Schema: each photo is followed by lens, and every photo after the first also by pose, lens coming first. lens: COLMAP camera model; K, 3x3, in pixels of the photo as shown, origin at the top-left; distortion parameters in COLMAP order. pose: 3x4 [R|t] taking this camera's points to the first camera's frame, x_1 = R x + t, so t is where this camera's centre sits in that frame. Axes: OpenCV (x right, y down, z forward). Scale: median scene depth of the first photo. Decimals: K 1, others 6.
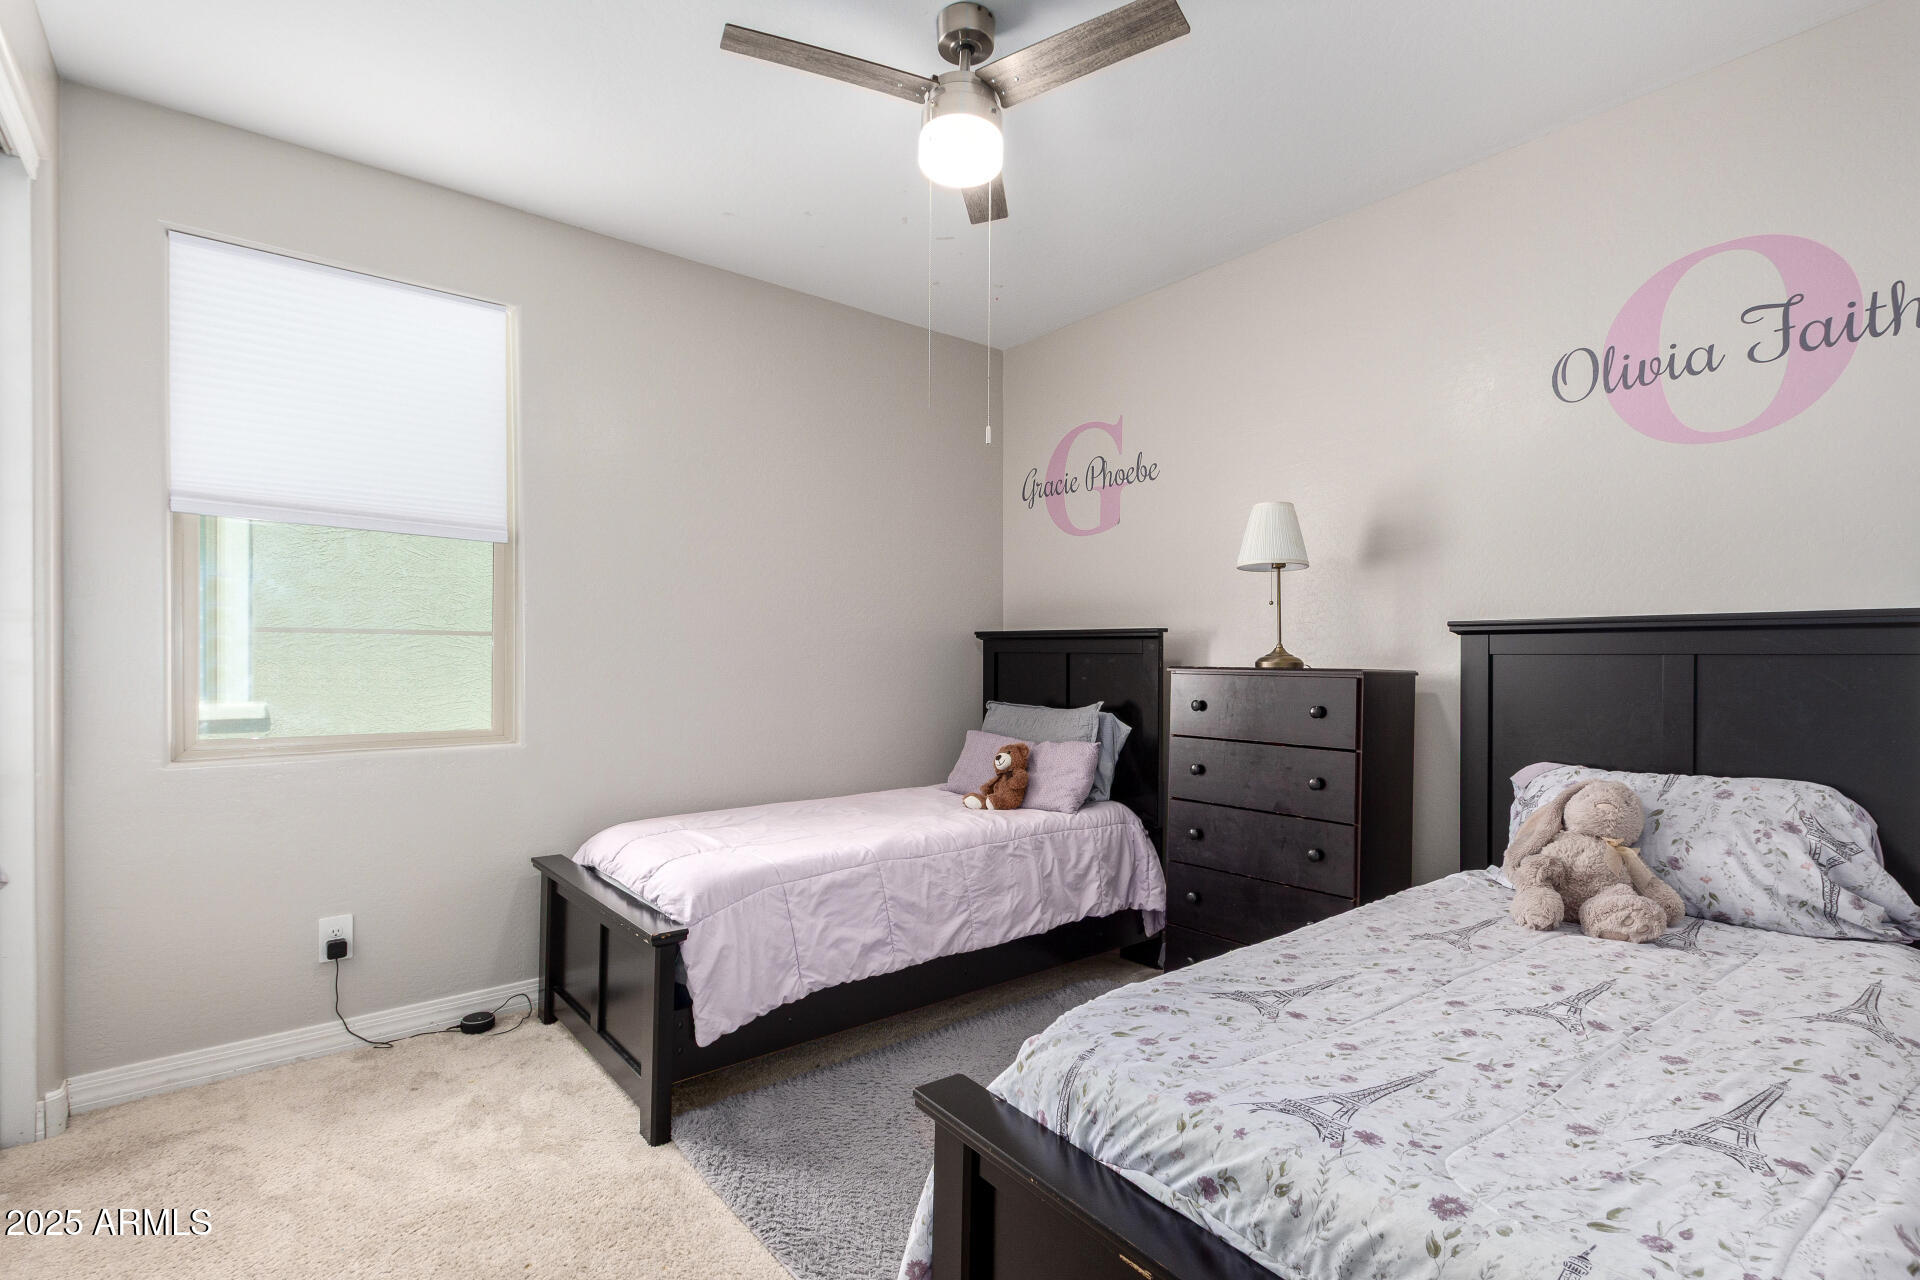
lens RADIAL K [[908.6, 0, 969.4], [0, 908.6, 649.4], [0, 0, 1]] dist [0.013731, -0.003955]
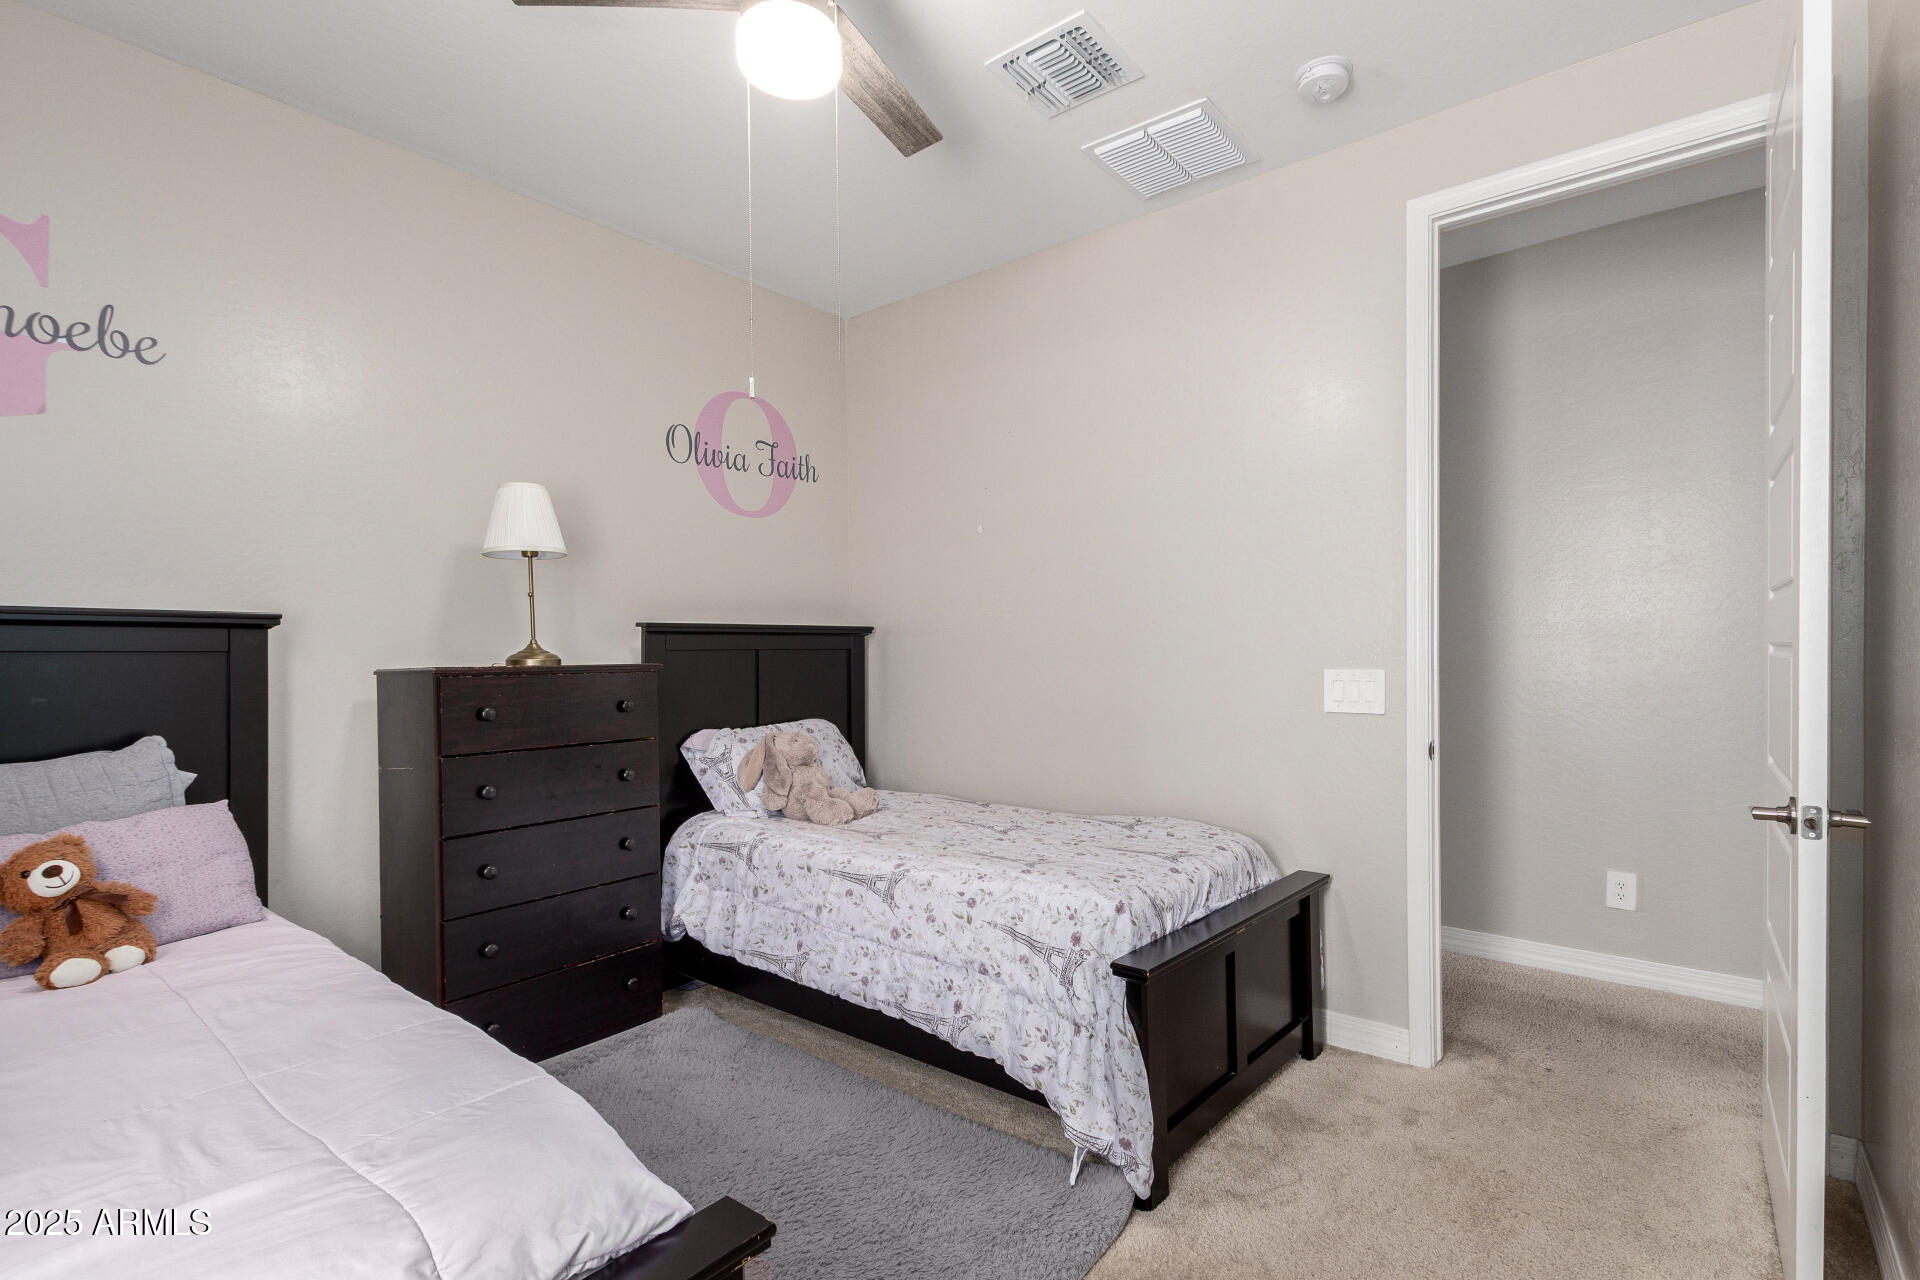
lens RADIAL K [[908.6, 0, 969.6], [0, 908.6, 647.8], [0, 0, 1]] dist [0.013731, -0.003955]
pose [[-0.217123, 0.001018, 0.976144, -0.773734], [-0.000376, 0.999999, -0.001126, 0.003862], [-0.976144, -0.000612, -0.217123, 0.911081]]
